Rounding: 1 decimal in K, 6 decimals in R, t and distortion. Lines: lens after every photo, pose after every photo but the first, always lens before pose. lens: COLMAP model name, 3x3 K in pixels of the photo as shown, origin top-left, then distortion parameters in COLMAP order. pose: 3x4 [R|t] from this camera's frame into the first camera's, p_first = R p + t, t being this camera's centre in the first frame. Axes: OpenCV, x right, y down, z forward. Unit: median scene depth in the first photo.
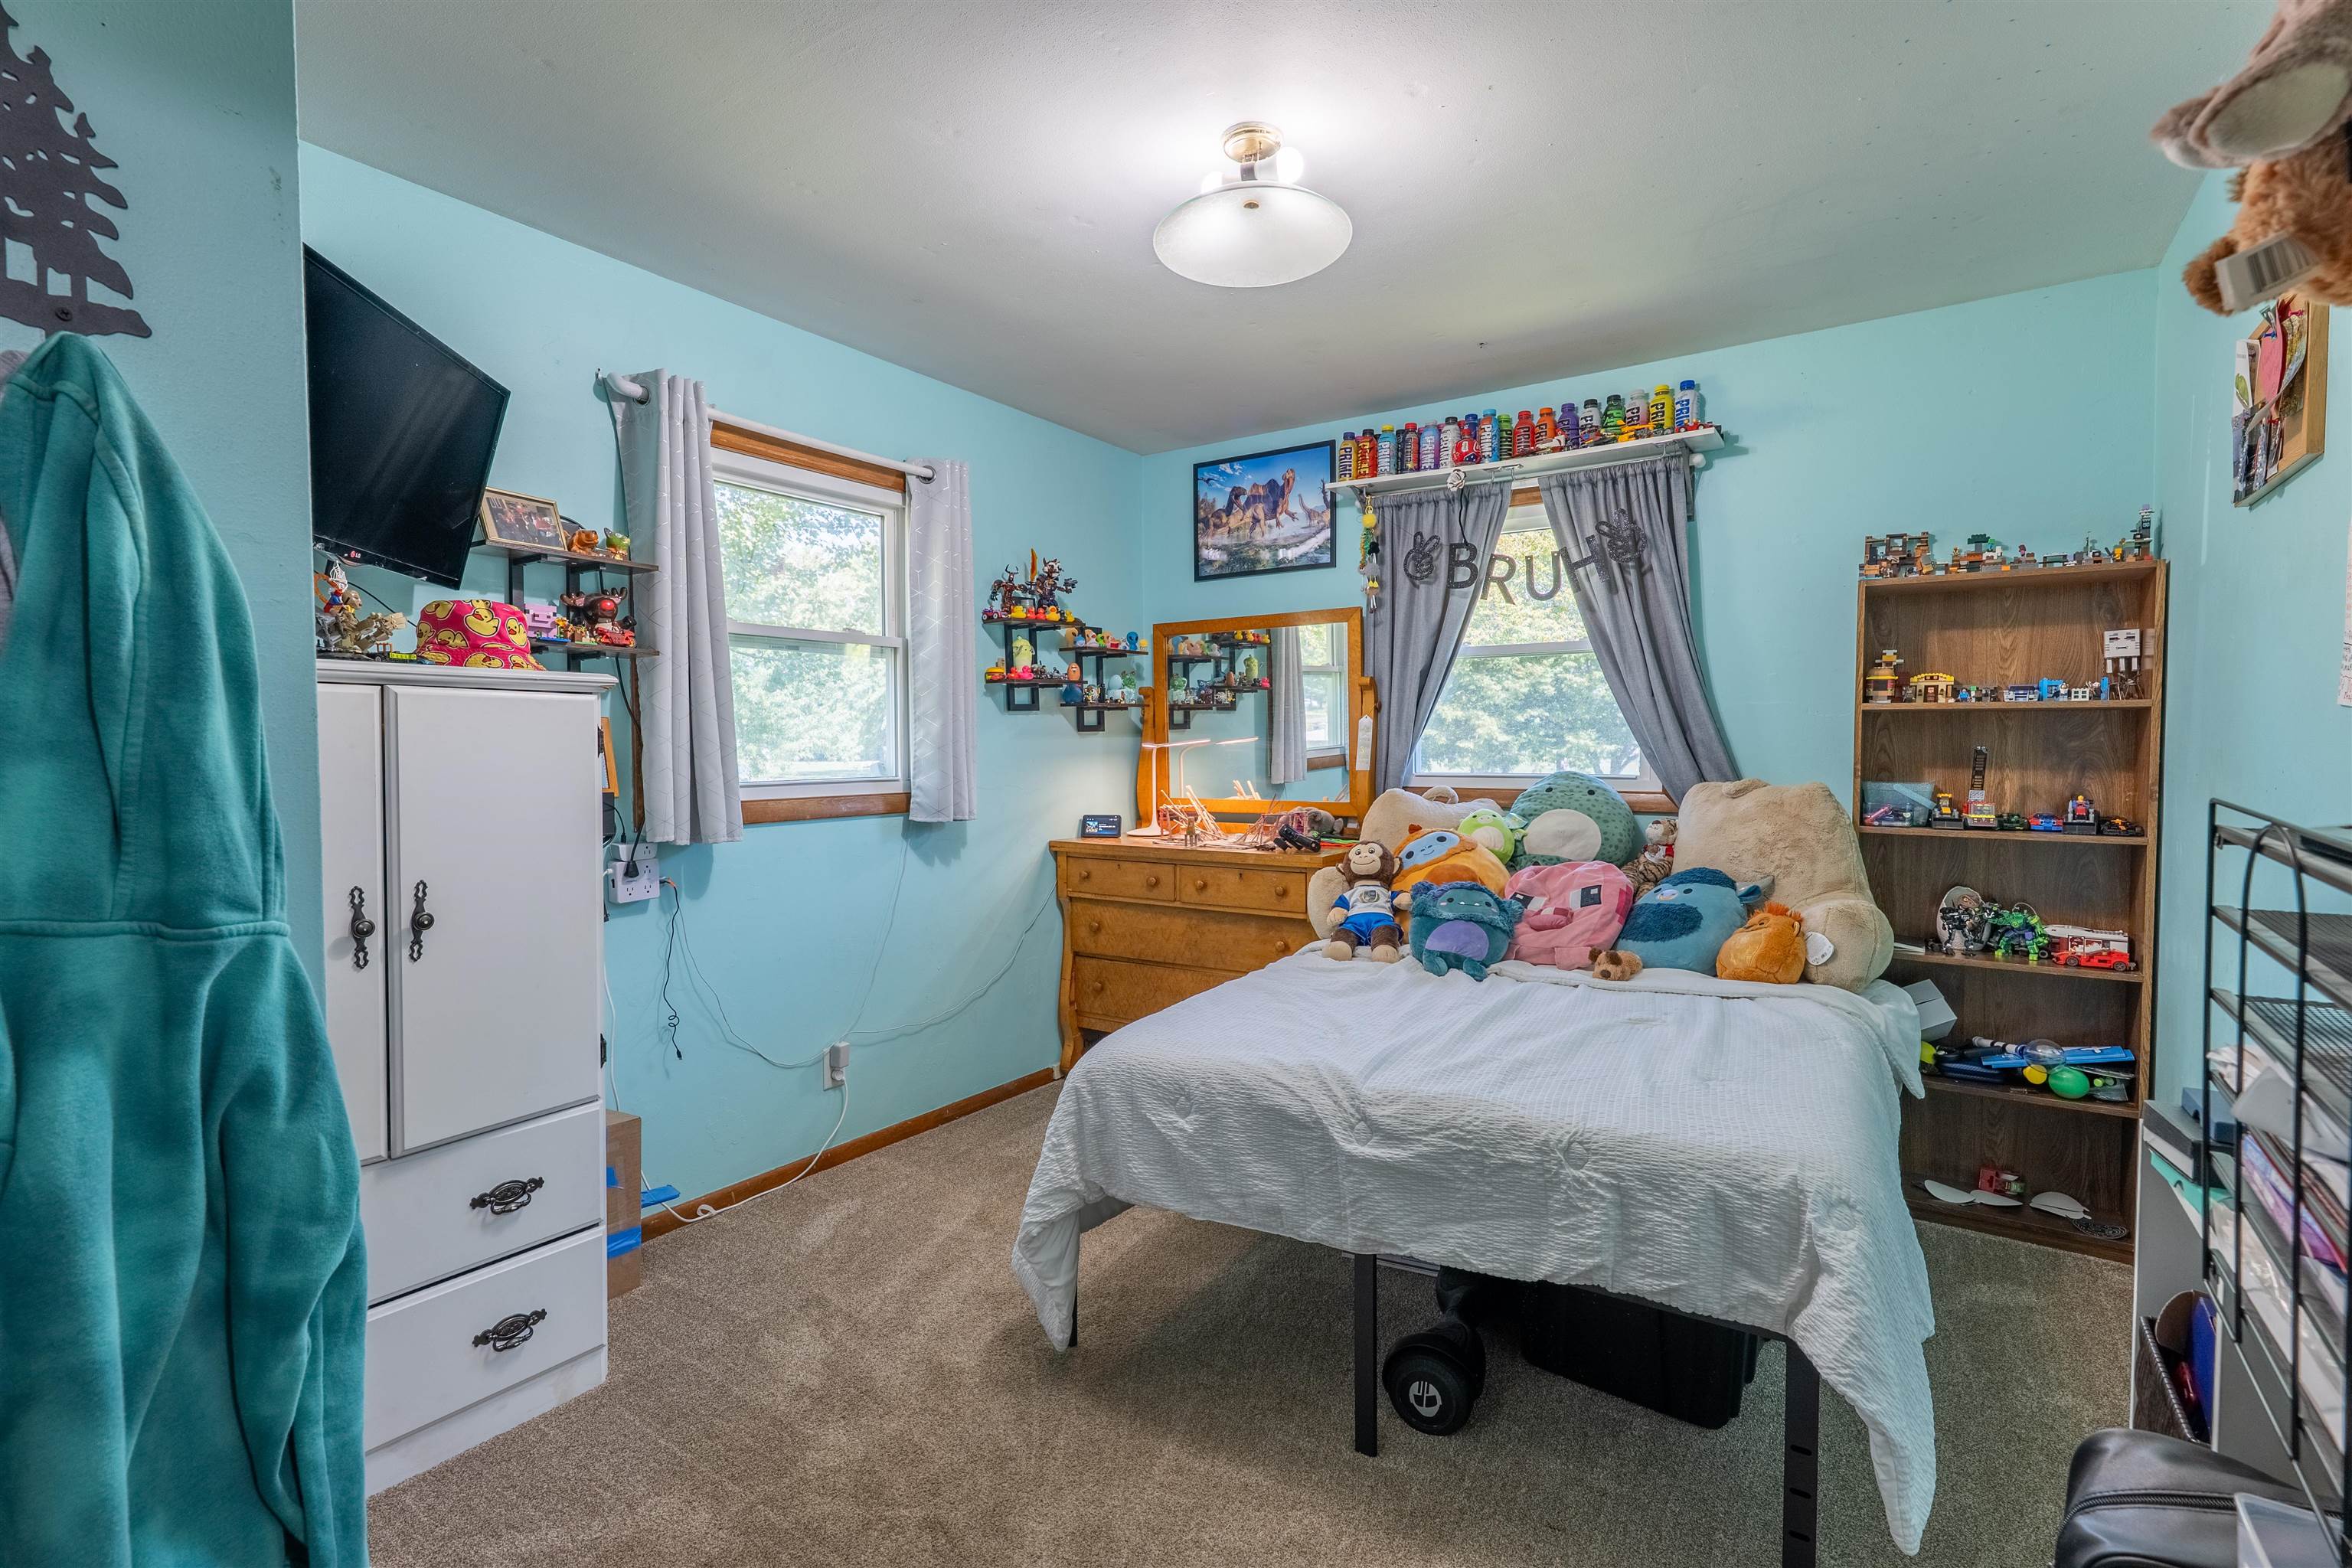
lens RADIAL K [[1090.5, 0, 1177.5], [0, 1090.5, 780.4], [0, 0, 1]] dist [0.000514, 0.000334]
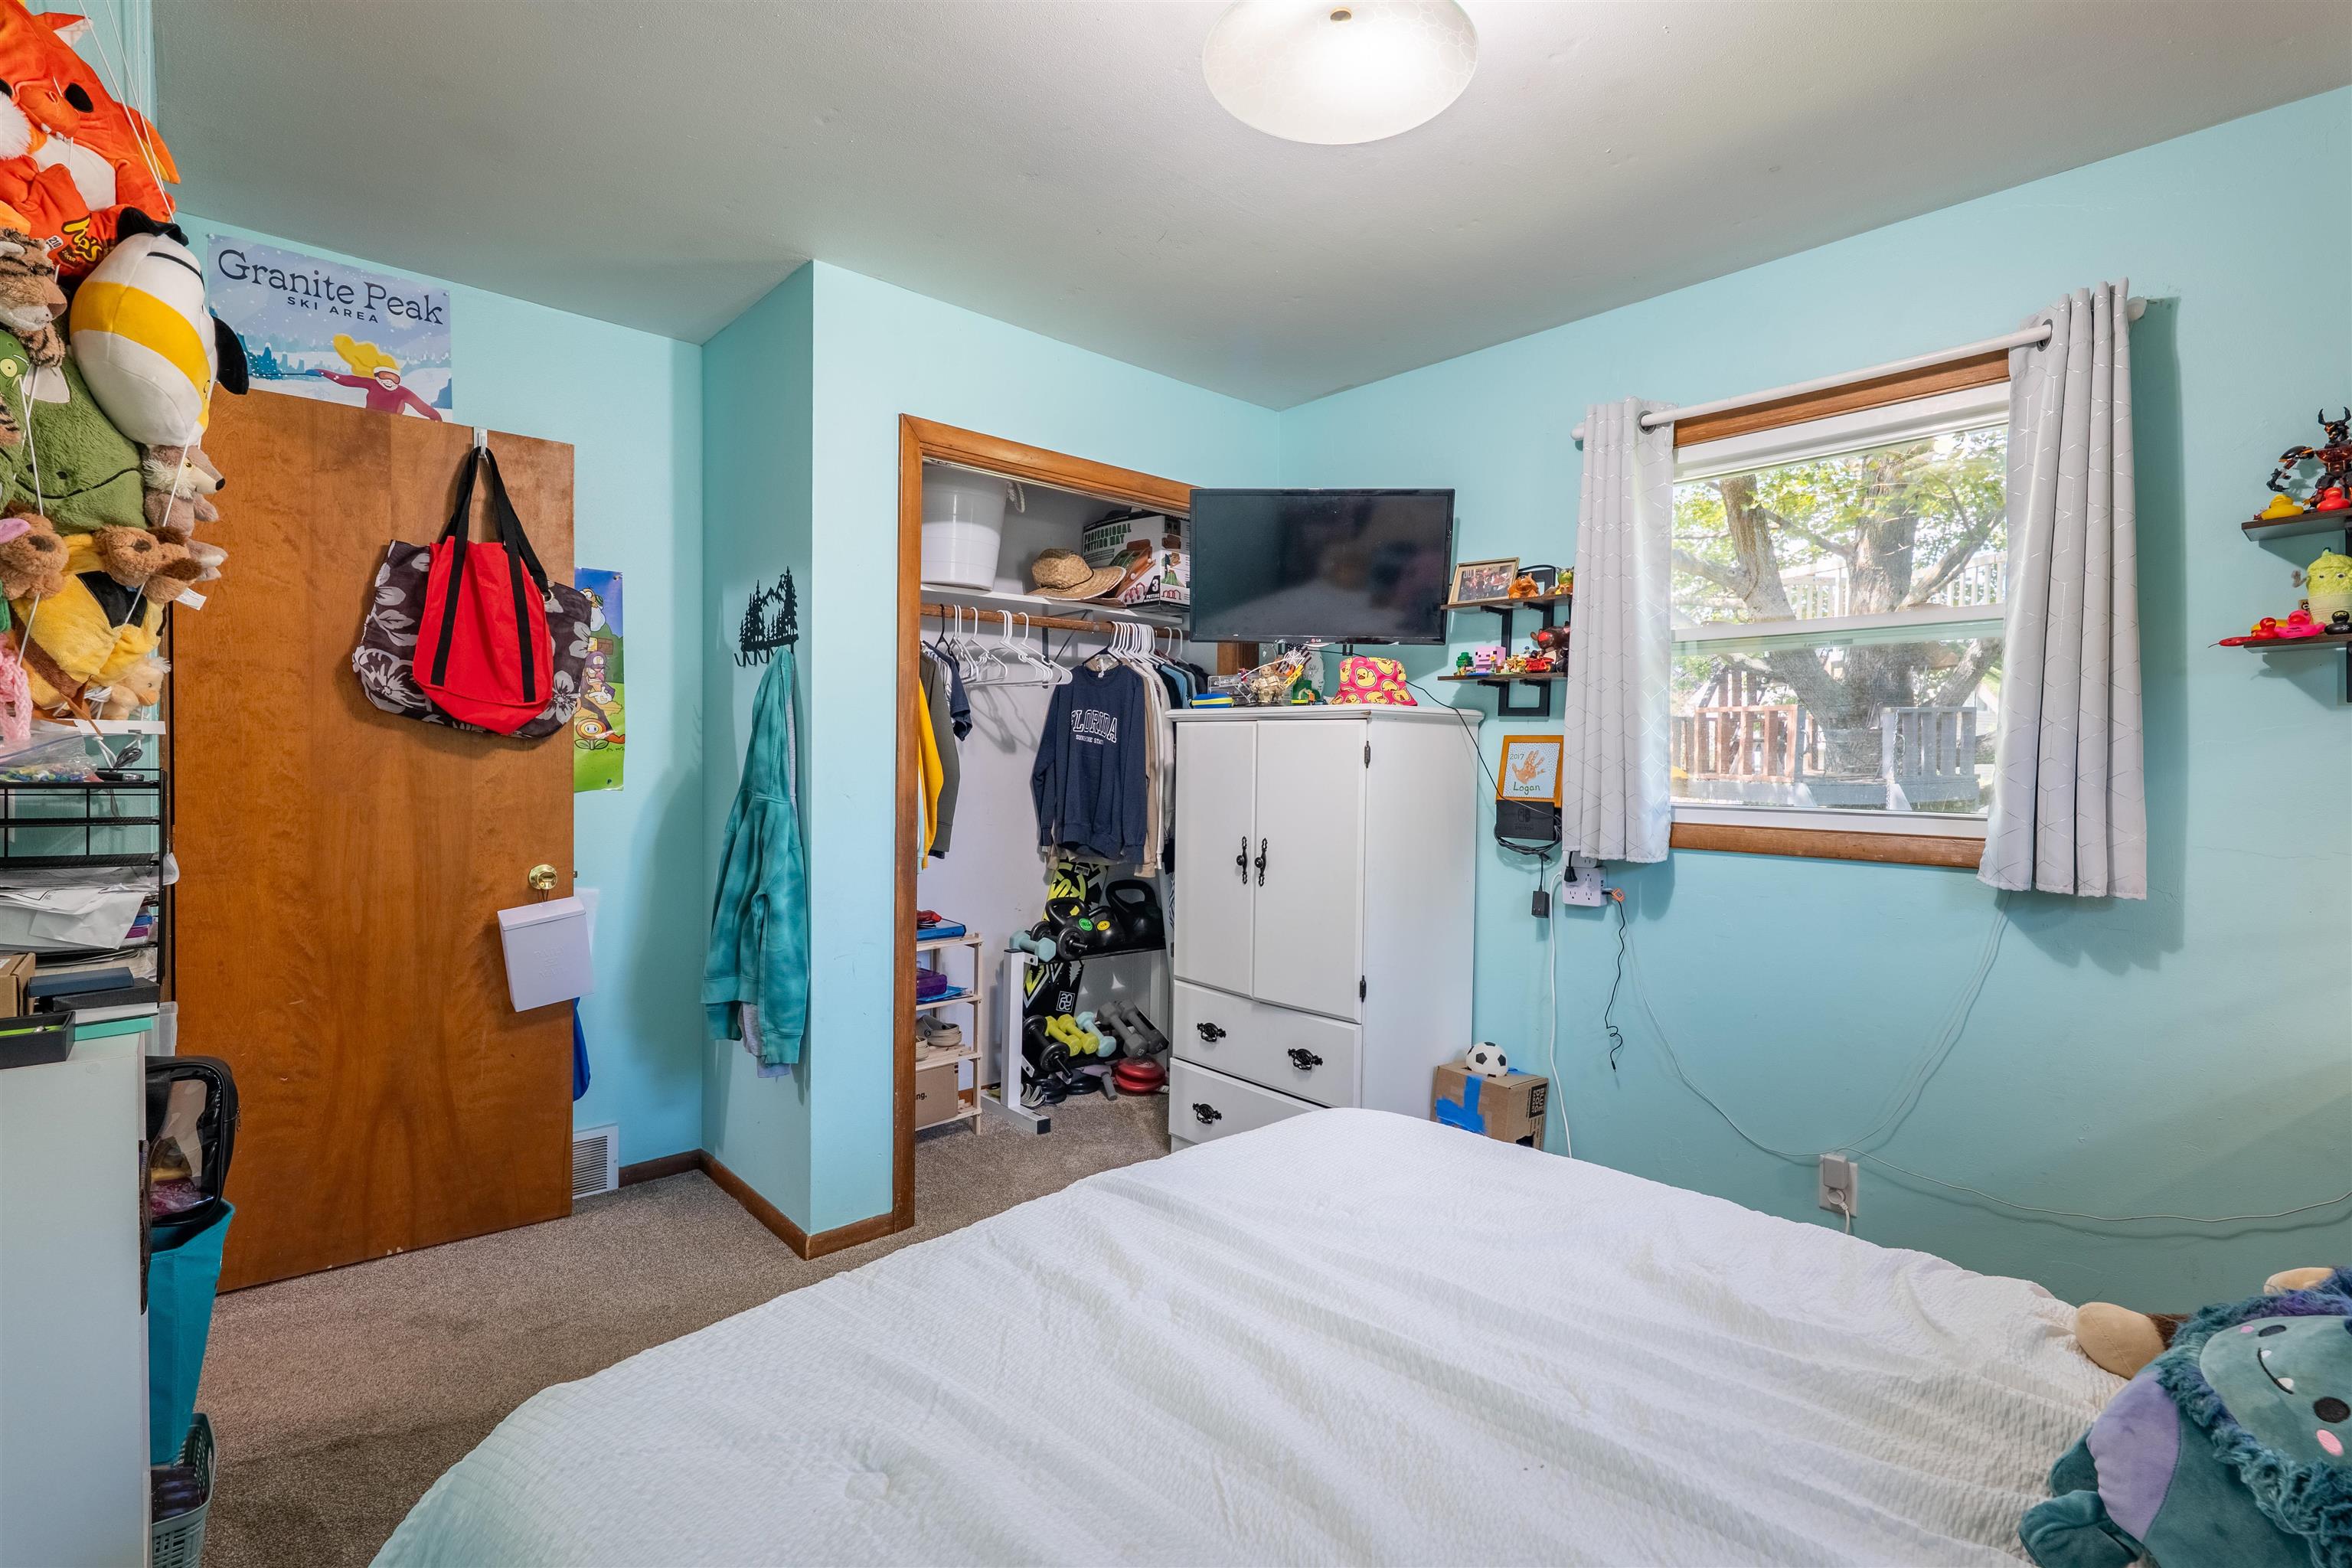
lens RADIAL K [[1090.5, 0, 1177.5], [0, 1090.5, 780.4], [0, 0, 1]] dist [0.000514, 0.000334]
pose [[-0.243881, 0.019258, -0.969614, 0.730377], [-0.045708, 0.998464, 0.031327, -0.031655], [0.968727, 0.051959, -0.242626, 0.989501]]
